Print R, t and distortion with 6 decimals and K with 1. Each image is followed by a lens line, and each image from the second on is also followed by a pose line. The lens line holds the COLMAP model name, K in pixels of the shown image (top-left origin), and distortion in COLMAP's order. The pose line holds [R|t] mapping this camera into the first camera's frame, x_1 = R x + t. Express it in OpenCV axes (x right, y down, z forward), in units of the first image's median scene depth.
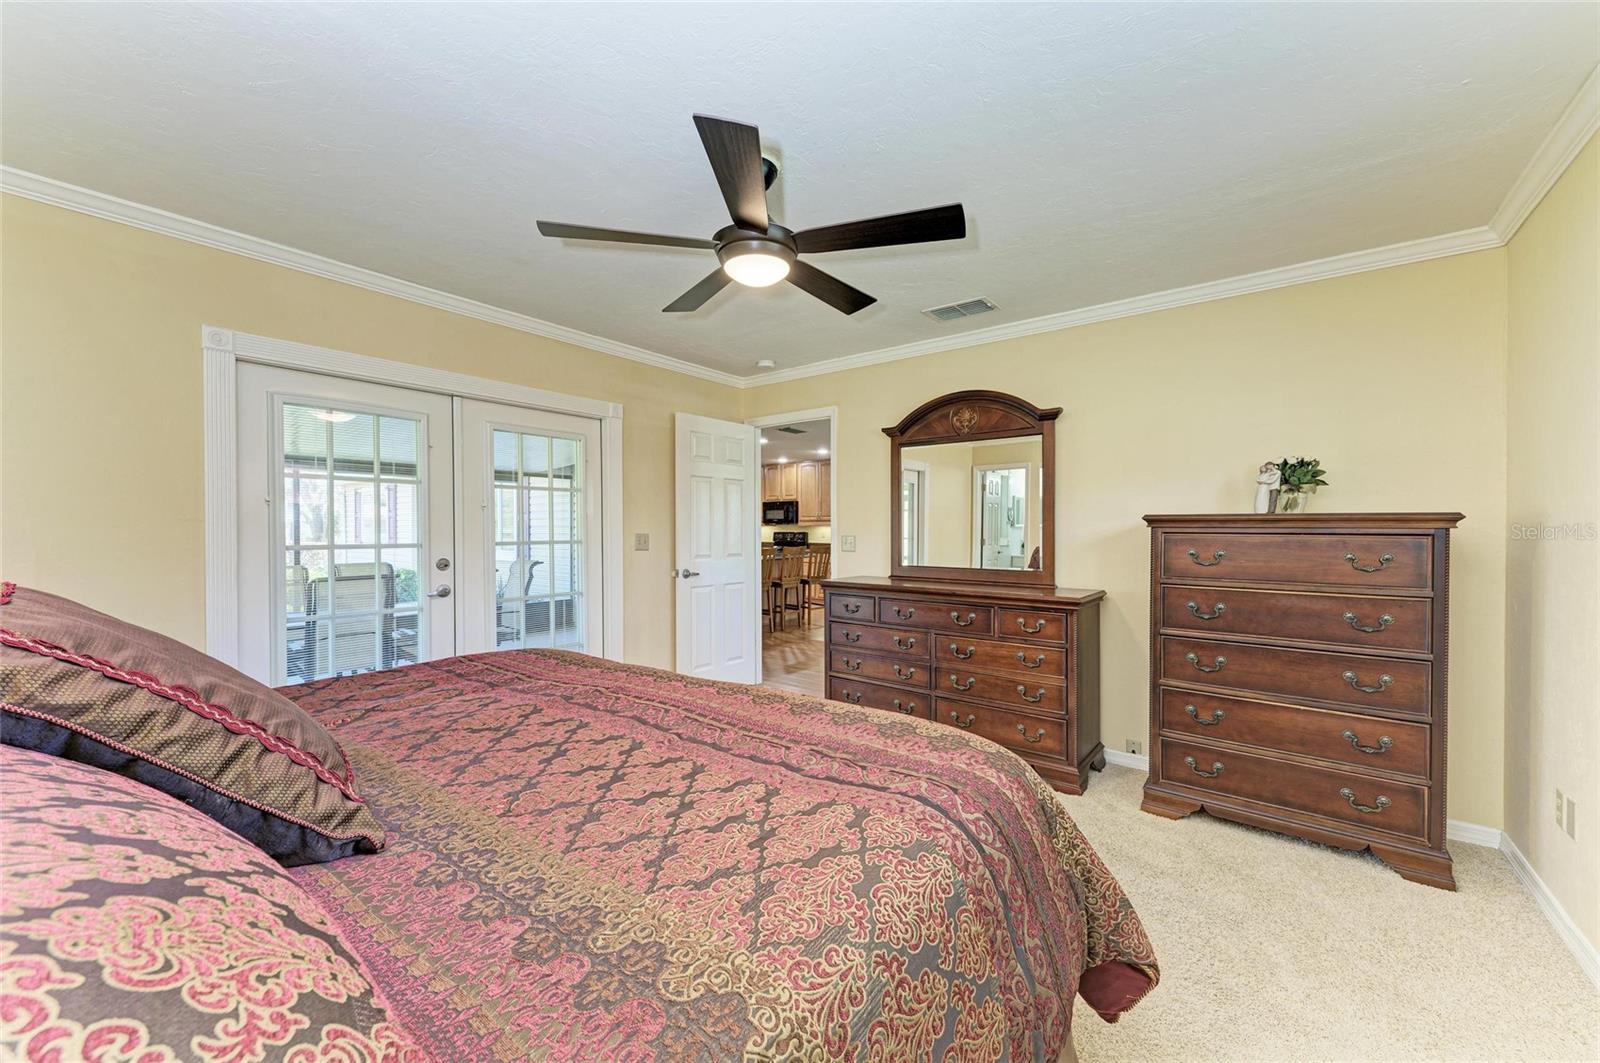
lens RADIAL K [[614.8, 0, 790.7], [0, 614.8, 533.7], [0, 0, 1]] dist [0.000889, -0.000280]
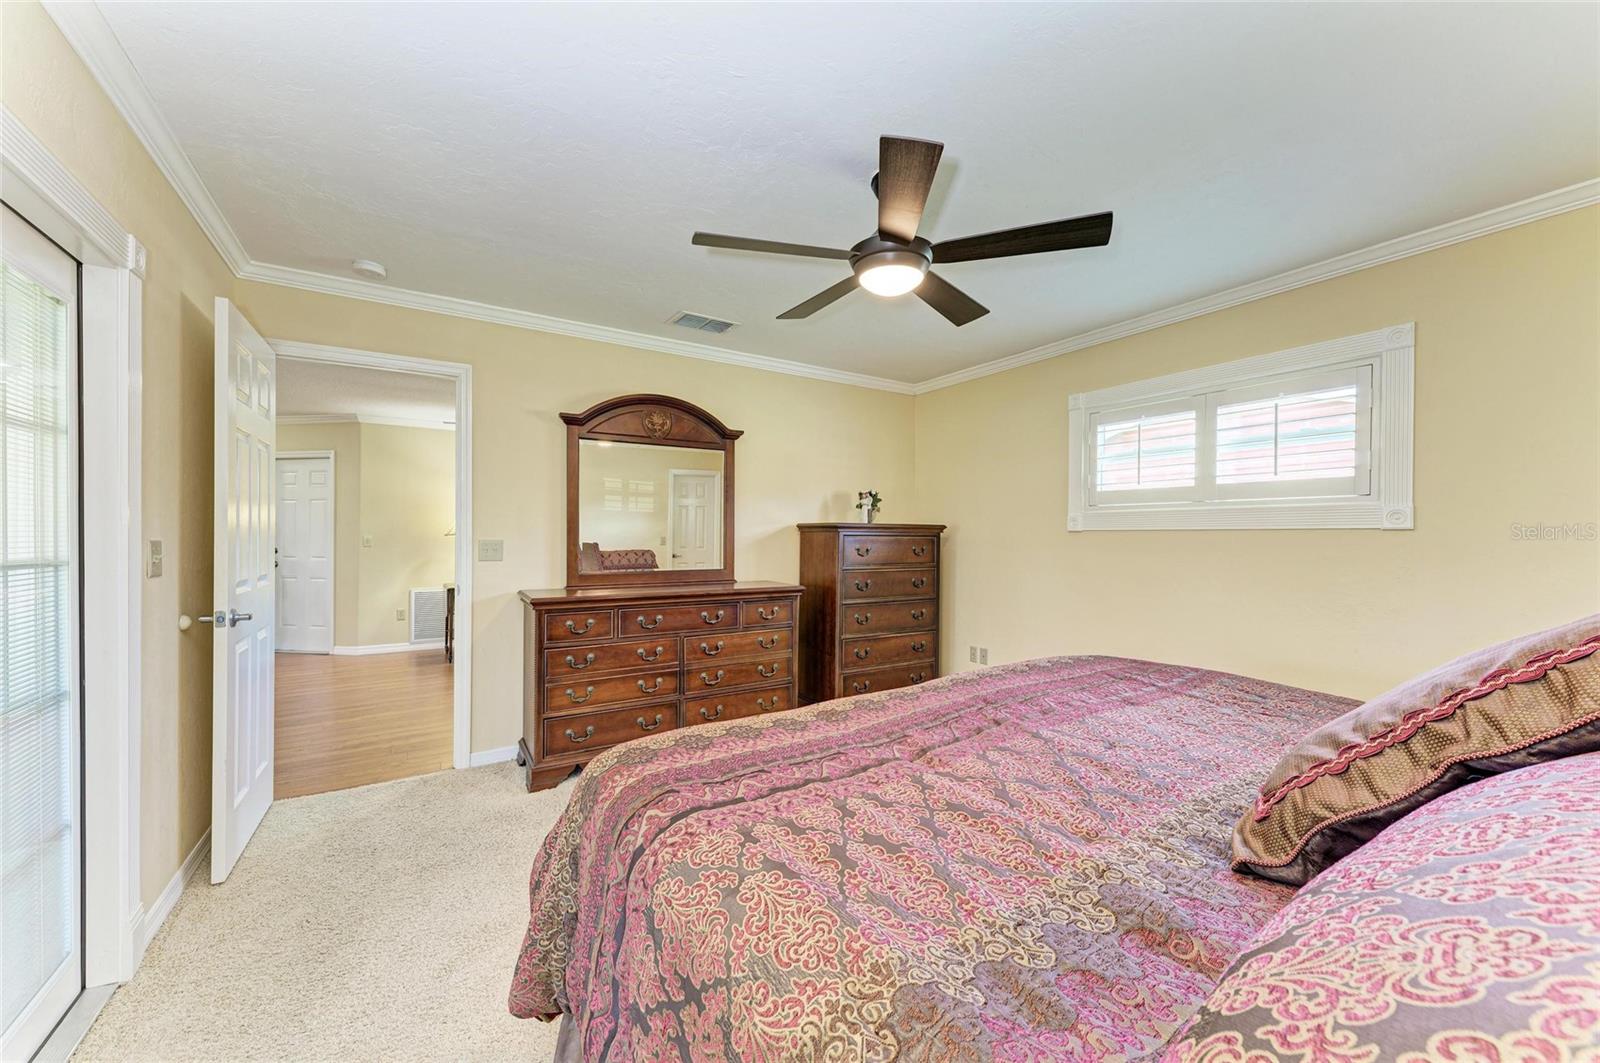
lens RADIAL K [[600.5, 0, 821.6], [0, 600.5, 530.8], [0, 0, 1]] dist [0.001113, 0.000005]
pose [[0.312552, 0.005773, 0.949883, -0.640997], [0.004171, 0.999964, -0.007450, -0.000947], [-0.949892, 0.006290, 0.312516, 0.500398]]
